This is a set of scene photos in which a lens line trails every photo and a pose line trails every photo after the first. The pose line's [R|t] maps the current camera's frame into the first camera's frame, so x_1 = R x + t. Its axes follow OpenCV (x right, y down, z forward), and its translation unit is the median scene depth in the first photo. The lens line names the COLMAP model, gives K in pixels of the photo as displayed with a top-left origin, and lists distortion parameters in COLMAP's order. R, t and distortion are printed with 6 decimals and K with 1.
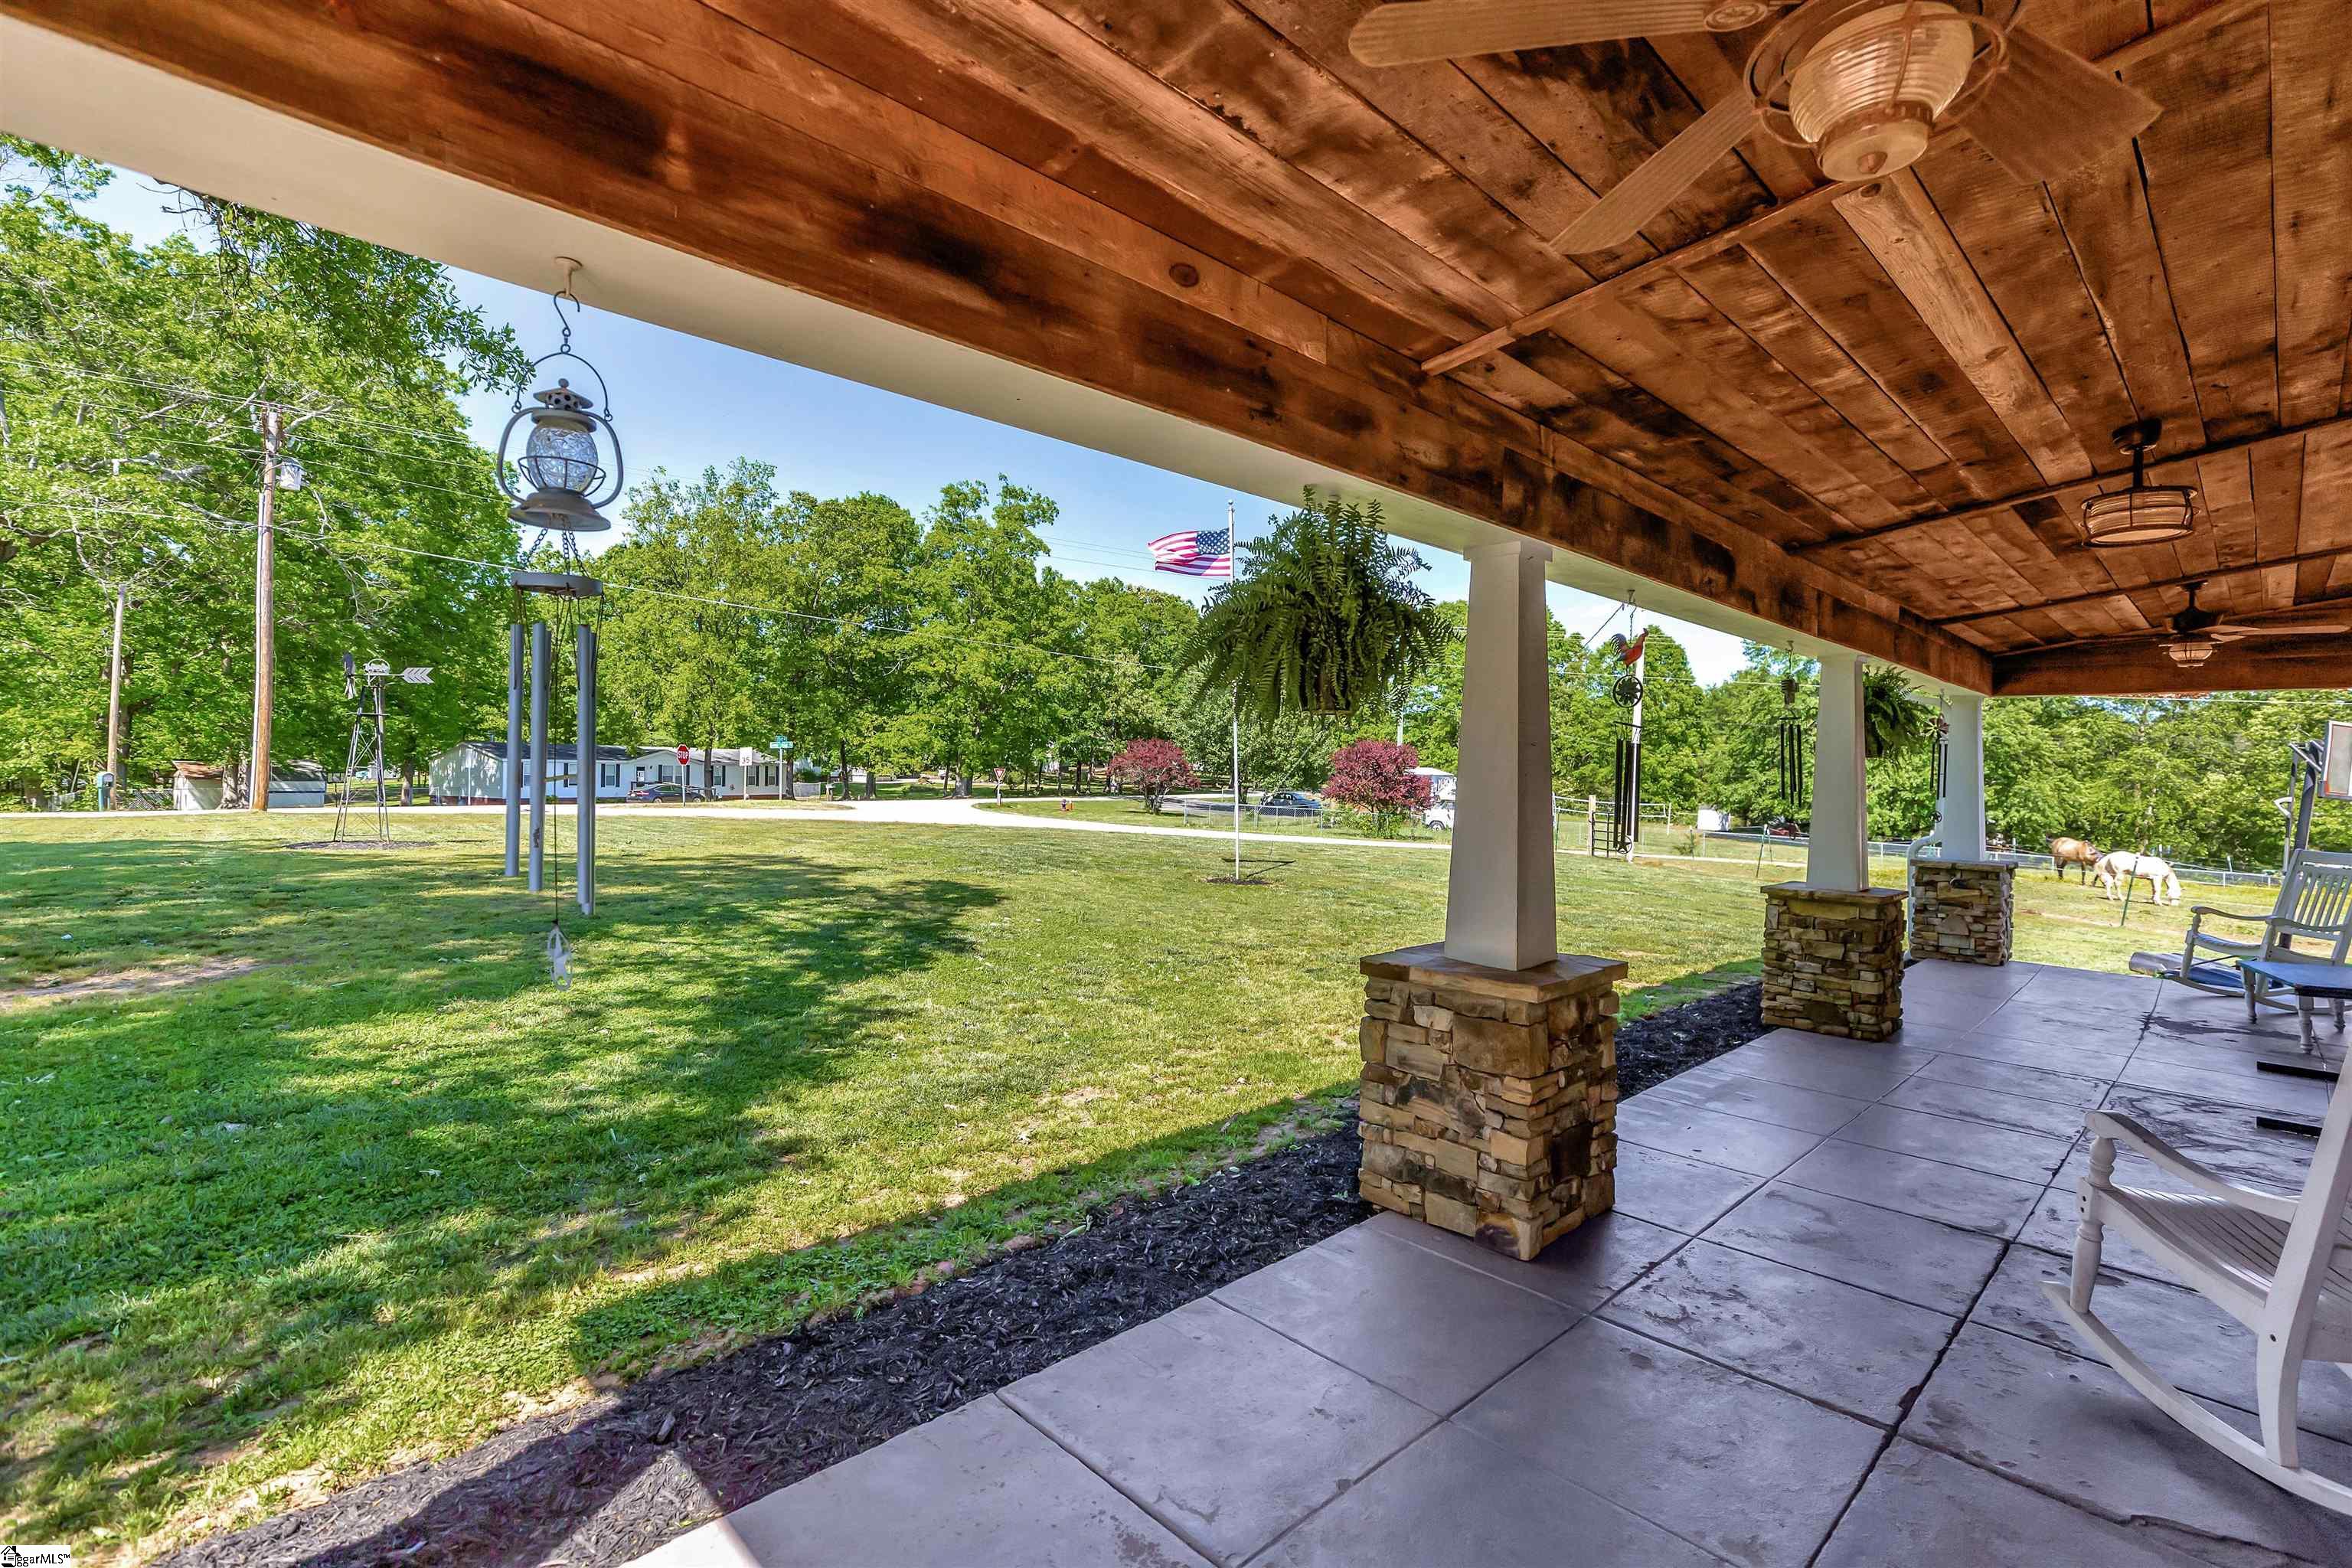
lens RADIAL K [[1077.4, 0, 1197.8], [0, 1077.4, 758.4], [0, 0, 1]] dist [-0.040705, 0.022843]
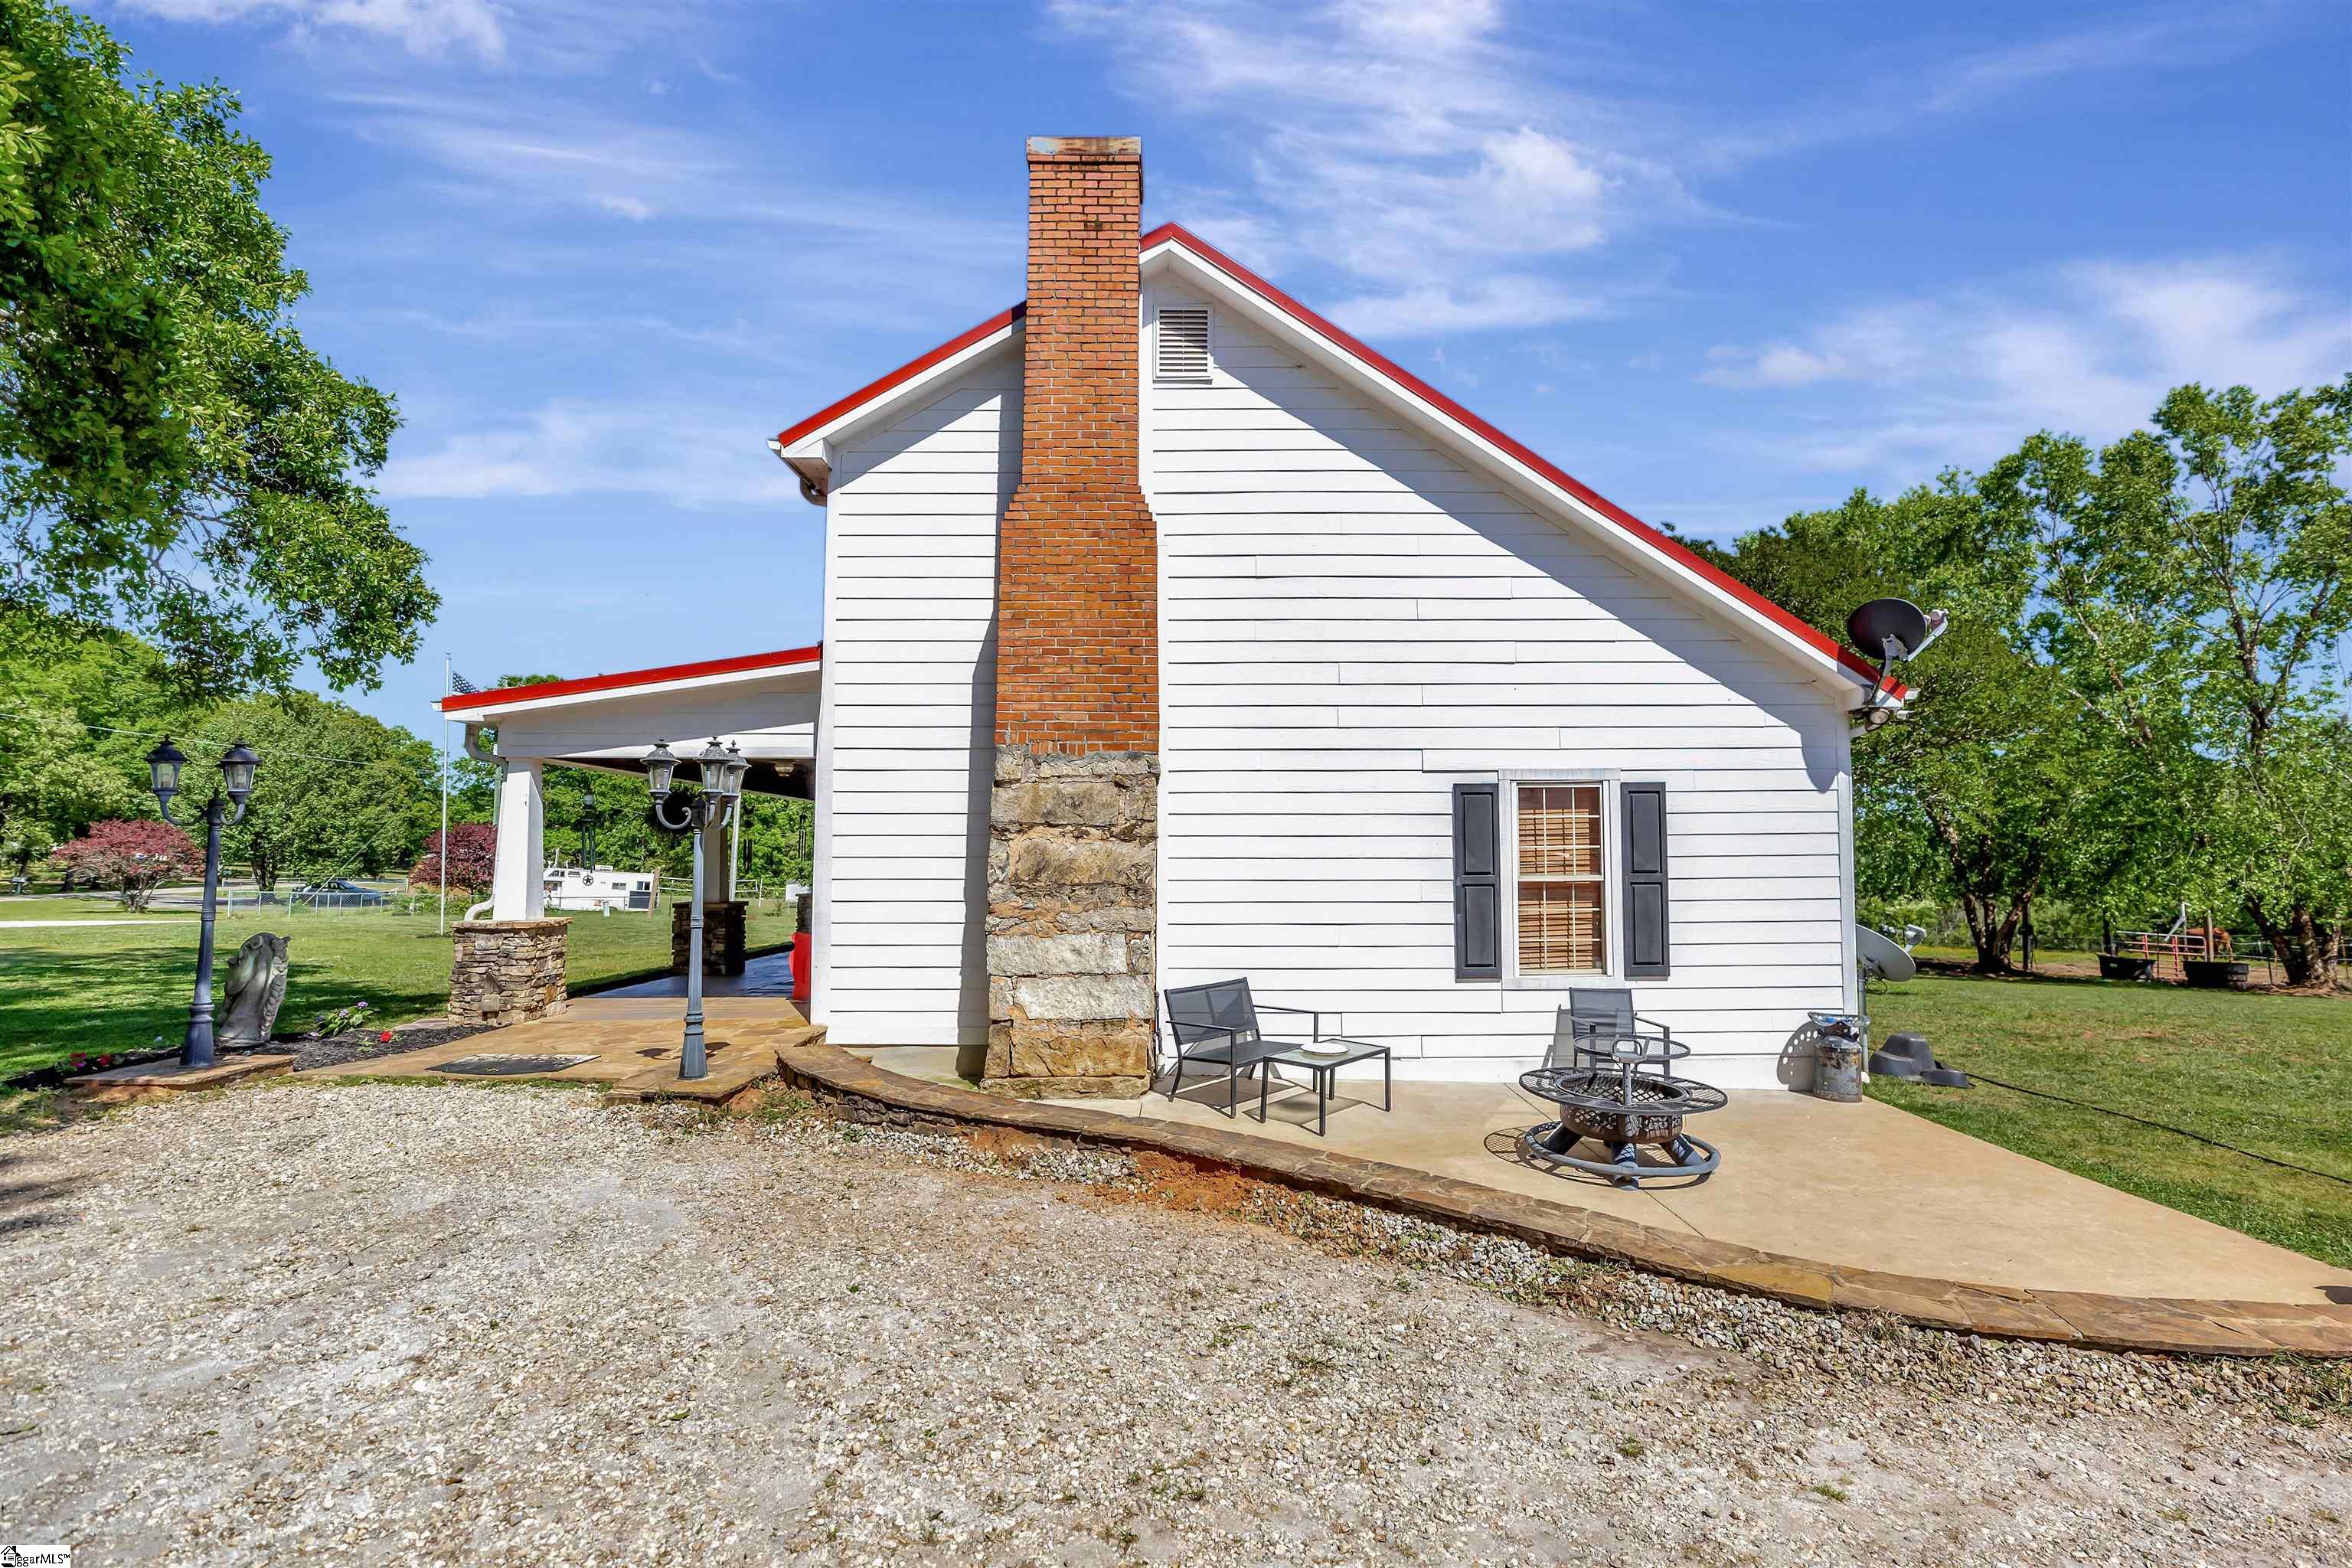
lens RADIAL K [[1077.4, 0, 1197.8], [0, 1077.4, 758.4], [0, 0, 1]] dist [-0.040705, 0.022843]
pose [[0.695479, 0.043399, 0.717235, -0.054430], [0.009595, 0.997524, -0.069663, -0.001347], [-0.718483, 0.055331, 0.693341, -0.123484]]
